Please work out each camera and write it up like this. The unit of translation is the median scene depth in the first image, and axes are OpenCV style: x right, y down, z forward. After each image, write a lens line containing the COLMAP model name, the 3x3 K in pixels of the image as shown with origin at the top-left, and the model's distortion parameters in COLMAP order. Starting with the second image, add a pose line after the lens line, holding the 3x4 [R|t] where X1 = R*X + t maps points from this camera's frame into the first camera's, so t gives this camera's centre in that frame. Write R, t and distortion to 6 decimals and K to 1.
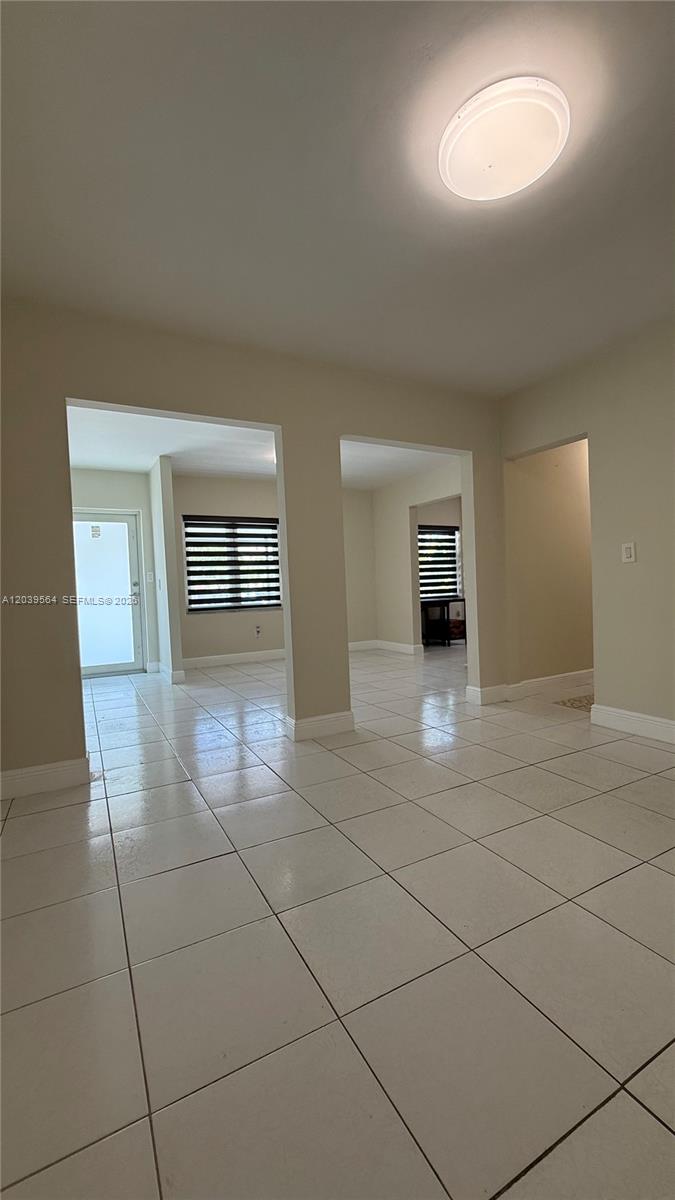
lens RADIAL K [[483.3, 0, 334.8], [0, 483.3, 598.0], [0, 0, 1]] dist [0.001961, -0.000456]
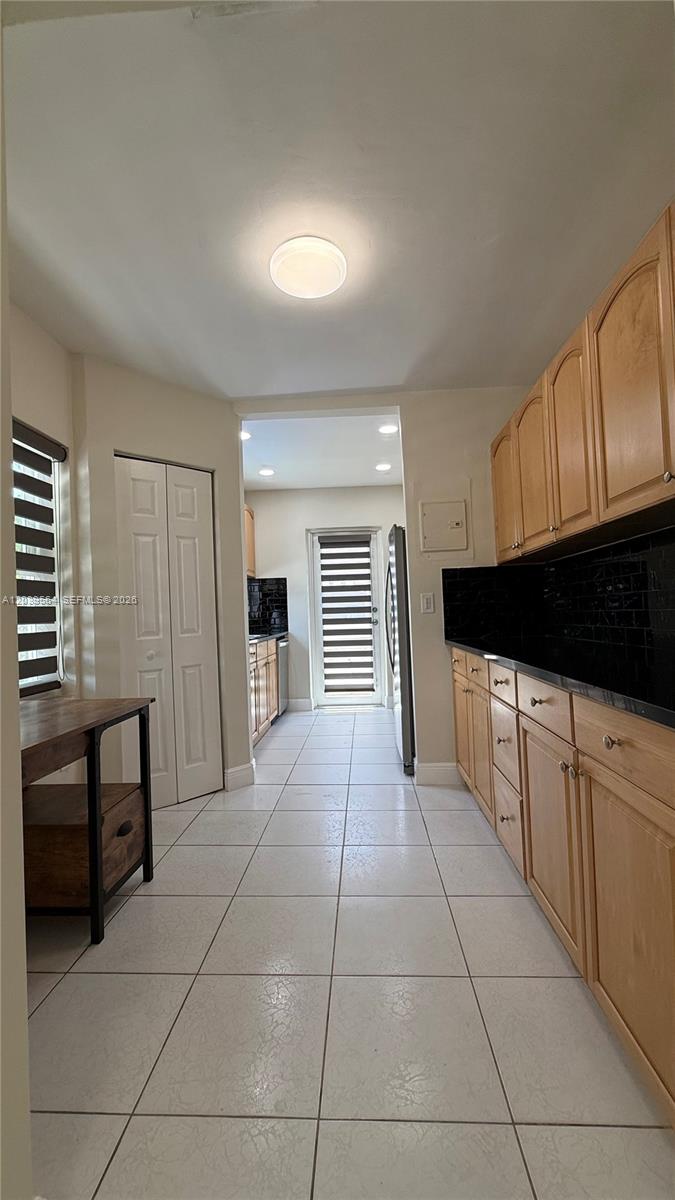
lens RADIAL K [[483.3, 0, 338.5], [0, 483.3, 605.0], [0, 0, 1]] dist [0.001961, -0.000456]
pose [[0.529297, 0.037550, 0.847605, 0.123117], [0.046384, 0.996245, -0.073100, -0.028021], [-0.847168, 0.078007, 0.525568, 0.897022]]
